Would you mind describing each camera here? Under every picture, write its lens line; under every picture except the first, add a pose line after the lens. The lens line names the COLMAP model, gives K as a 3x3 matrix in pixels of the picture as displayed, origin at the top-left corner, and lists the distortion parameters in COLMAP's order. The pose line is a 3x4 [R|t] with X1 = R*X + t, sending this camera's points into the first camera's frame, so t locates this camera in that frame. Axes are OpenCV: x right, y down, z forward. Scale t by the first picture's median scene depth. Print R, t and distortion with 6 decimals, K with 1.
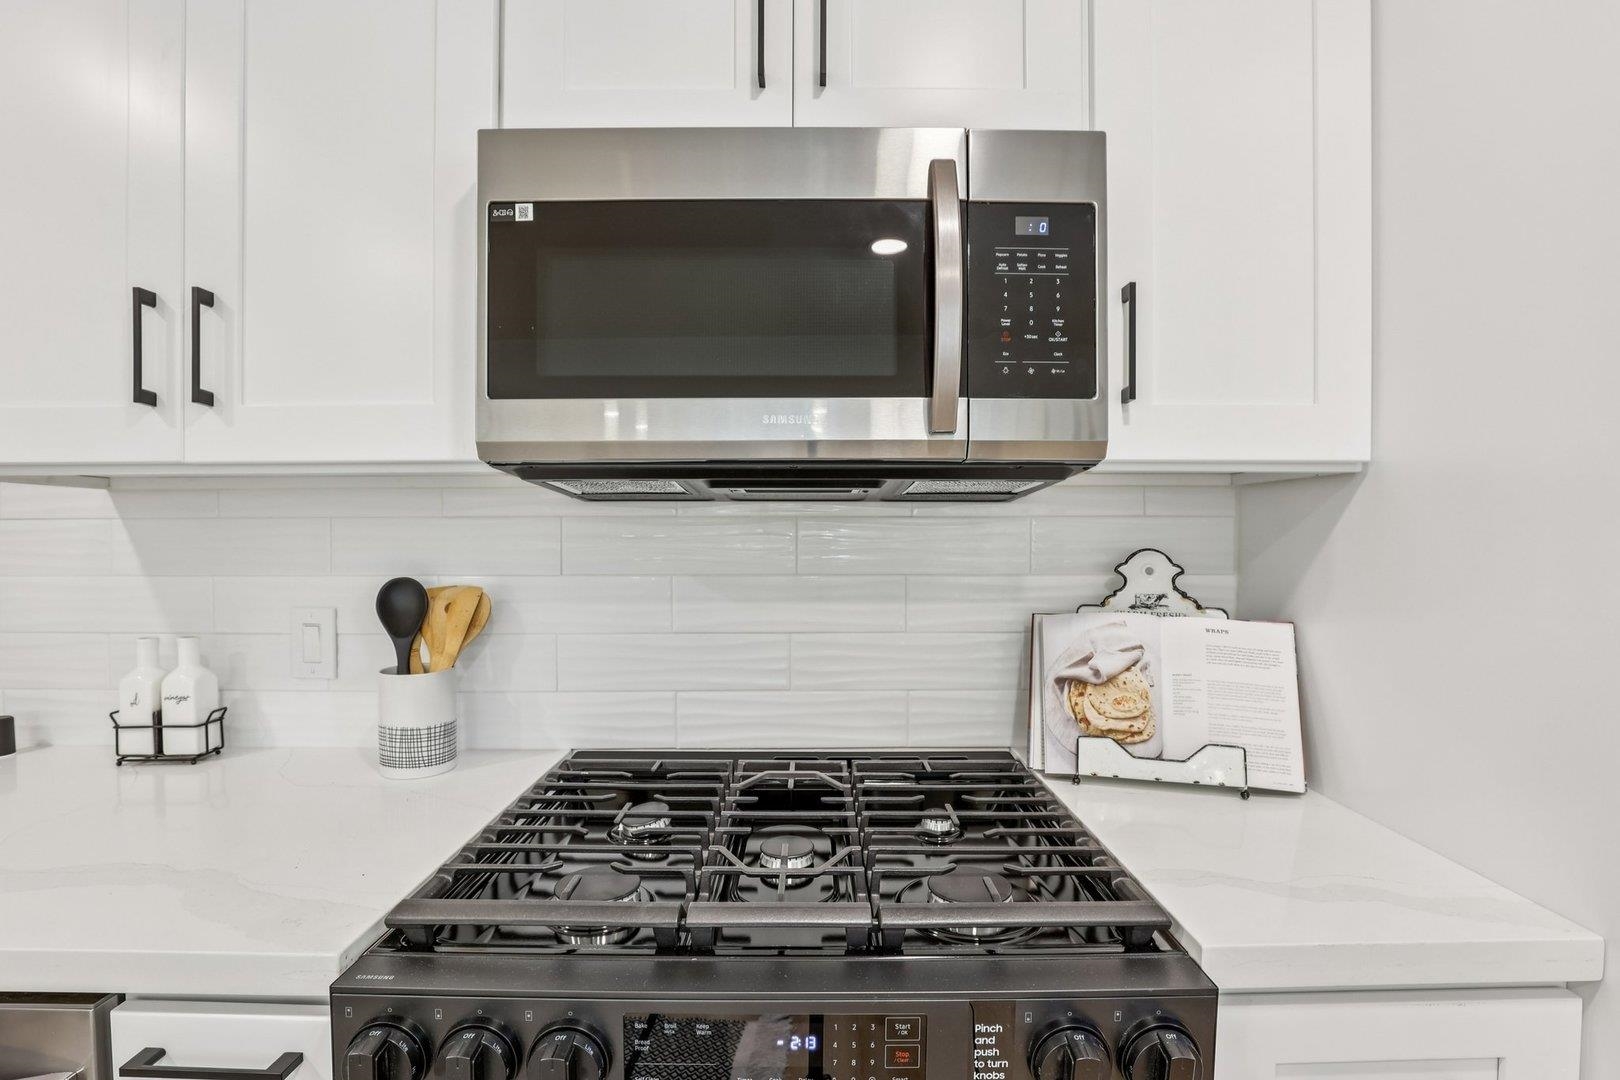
lens RADIAL K [[724.6, 0, 801.2], [0, 724.6, 558.1], [0, 0, 1]] dist [-0.028288, 0.004622]
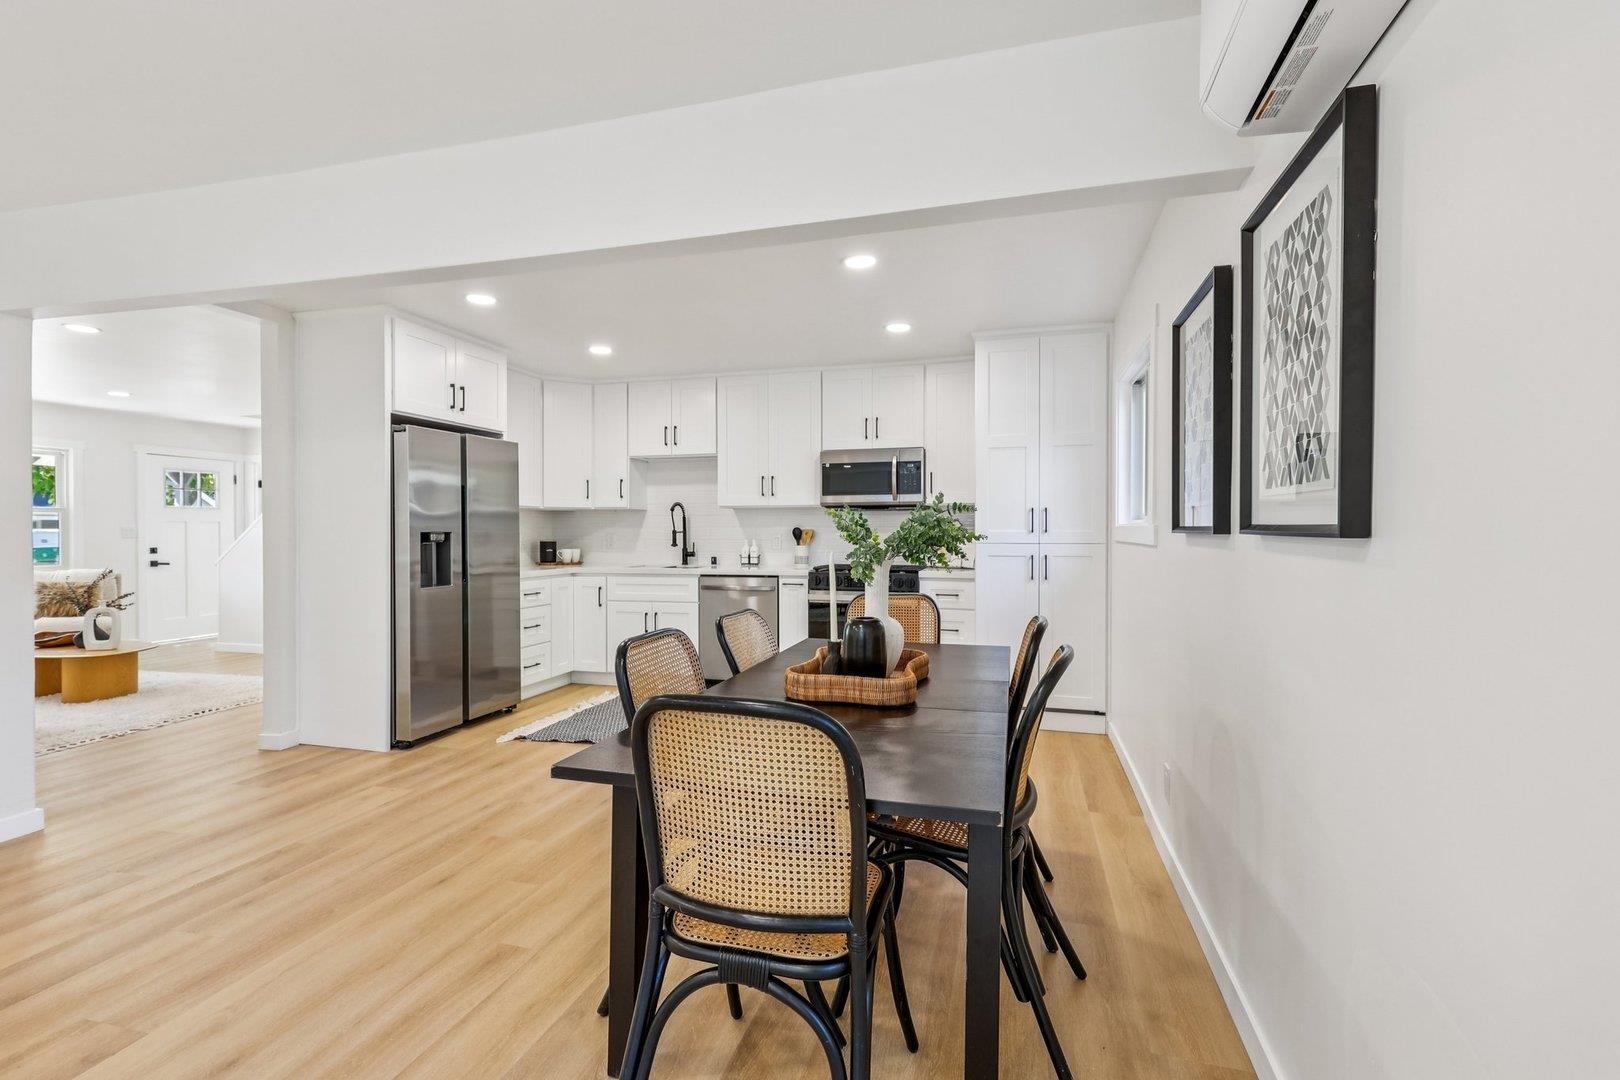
lens RADIAL K [[724.6, 0, 822.9], [0, 724.6, 540.6], [0, 0, 1]] dist [-0.028288, 0.004622]
pose [[0.966092, 0.003068, -0.258180, 0.929606], [-0.004157, 0.999985, -0.003673, 0.149666], [0.258165, 0.004622, 0.966090, -3.949791]]
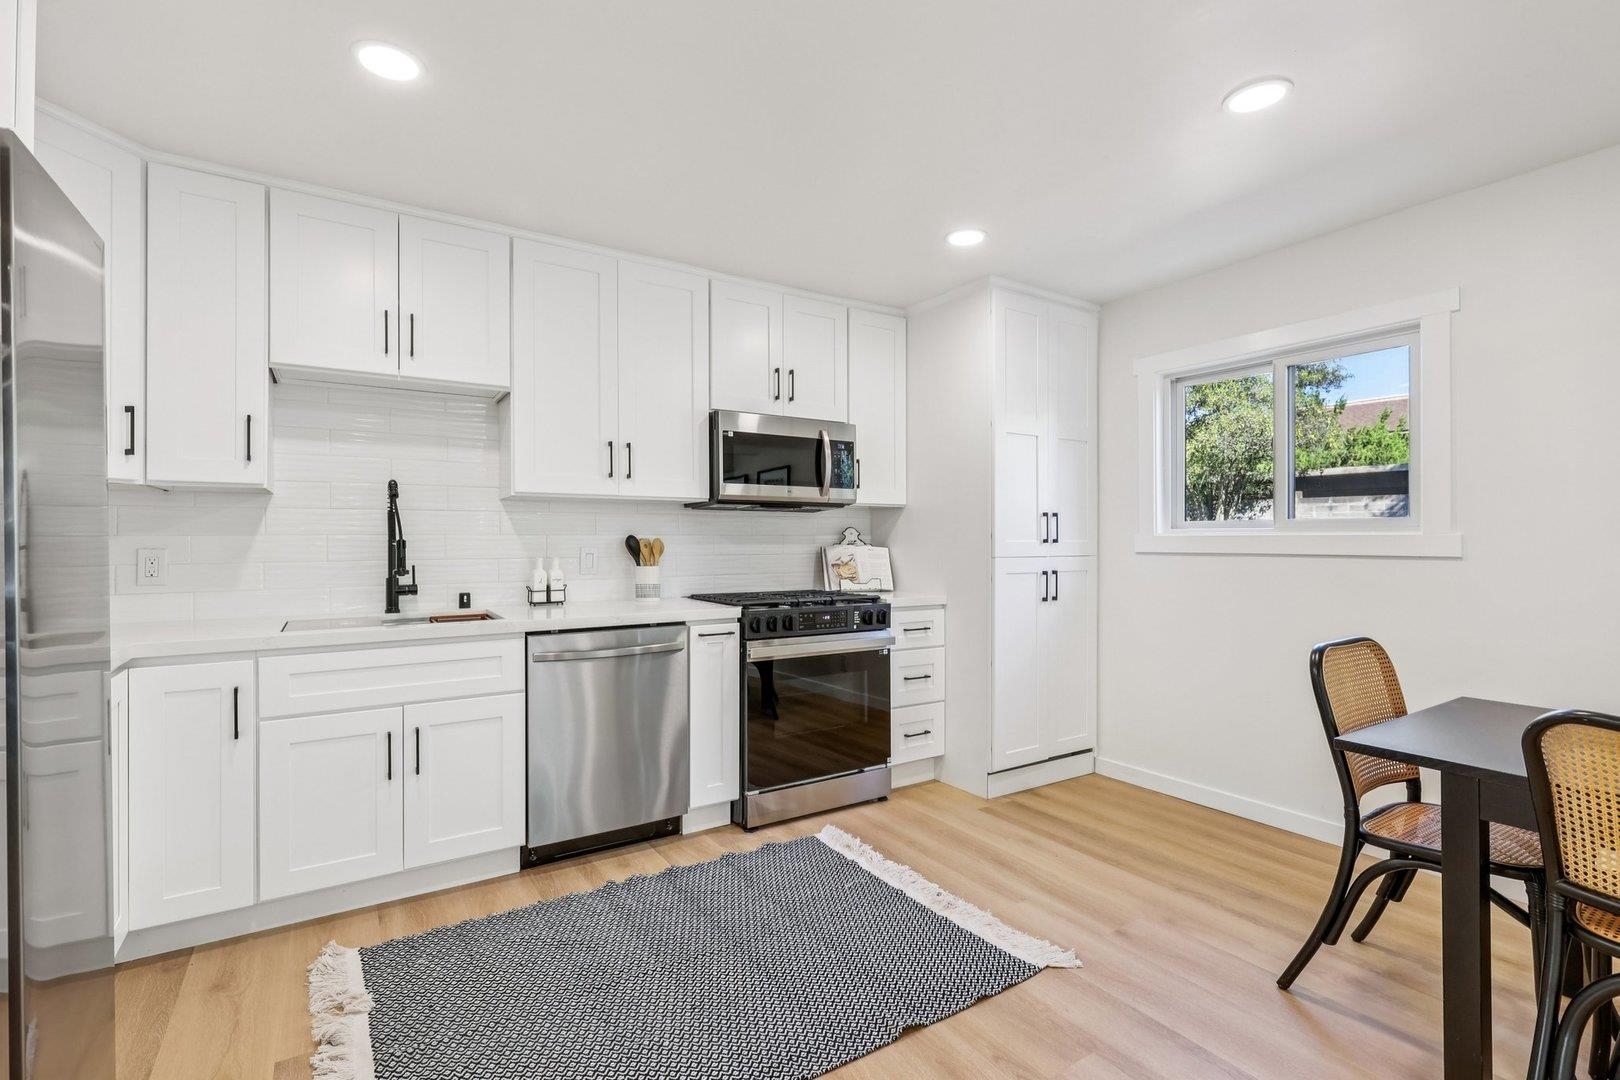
lens RADIAL K [[724.6, 0, 809.9], [0, 724.6, 542.8], [0, 0, 1]] dist [-0.028288, 0.004622]
pose [[0.839035, -0.001203, 0.544076, -1.661297], [0.008890, 0.999894, -0.011499, 0.107643], [-0.544005, 0.014485, 0.838957, -1.887909]]
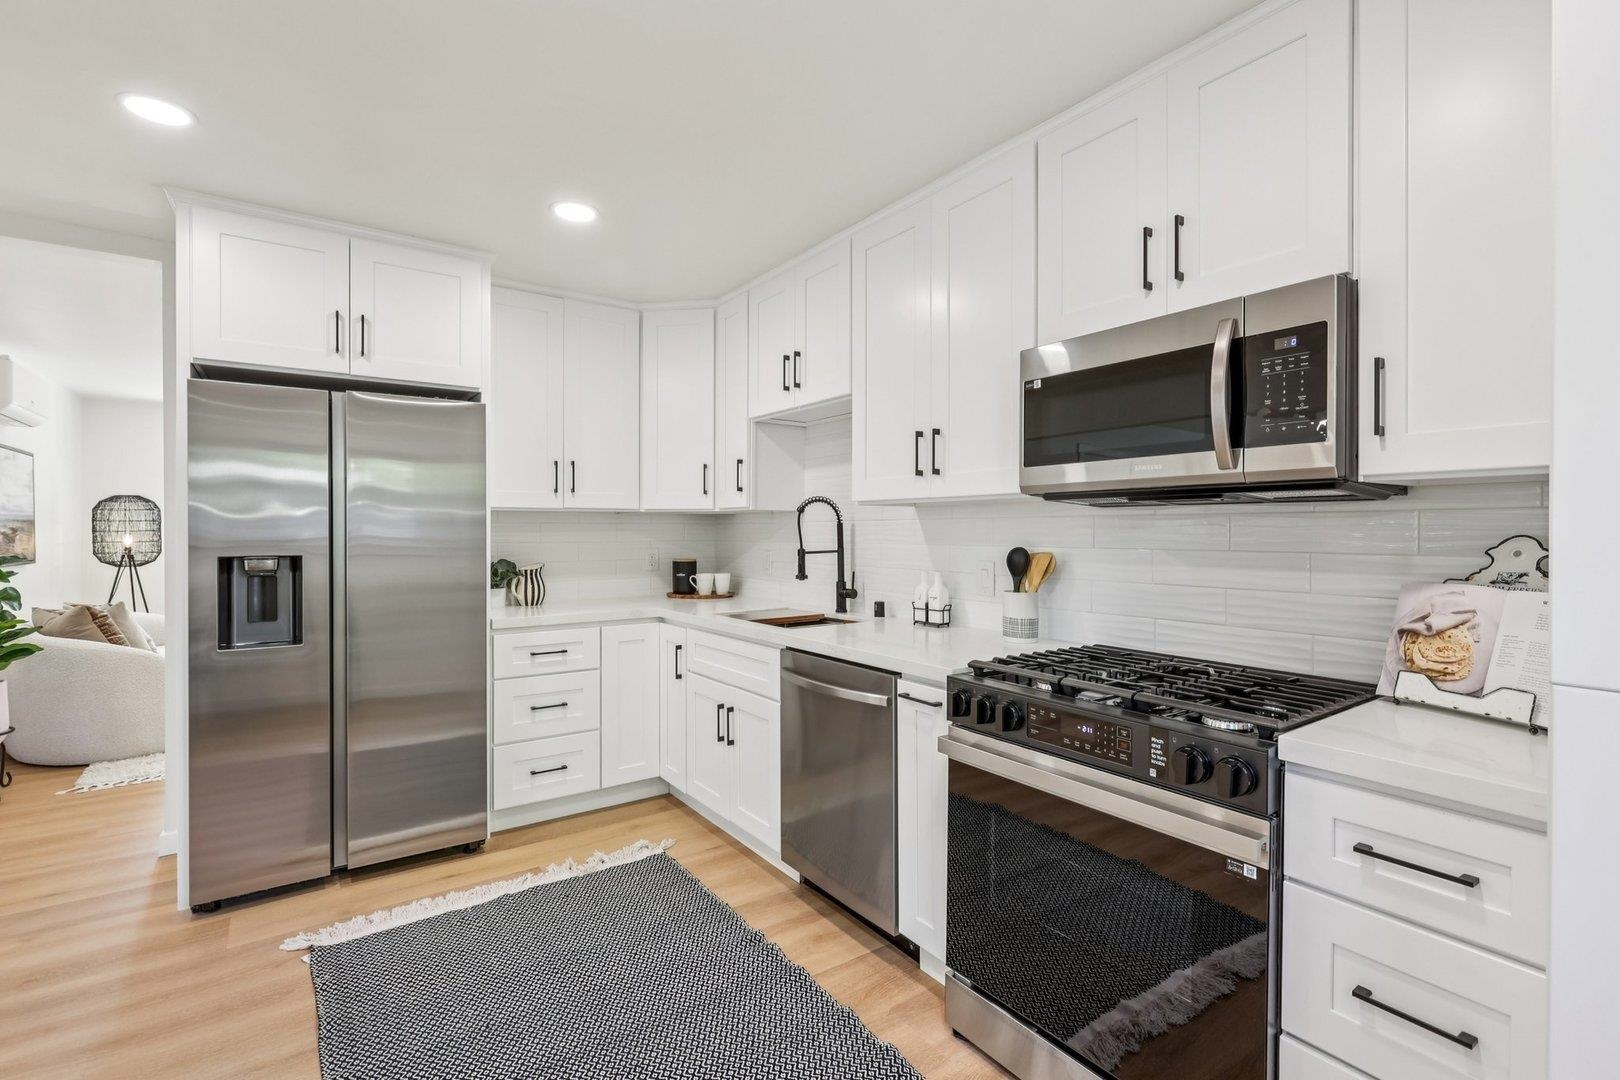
lens RADIAL K [[724.6, 0, 821.5], [0, 724.6, 533.2], [0, 0, 1]] dist [-0.028288, 0.004622]
pose [[0.586579, 0.004547, -0.809879, 0.837879], [-0.017044, 0.999832, -0.006731, 0.013557], [0.809712, 0.017752, 0.586558, -0.694908]]
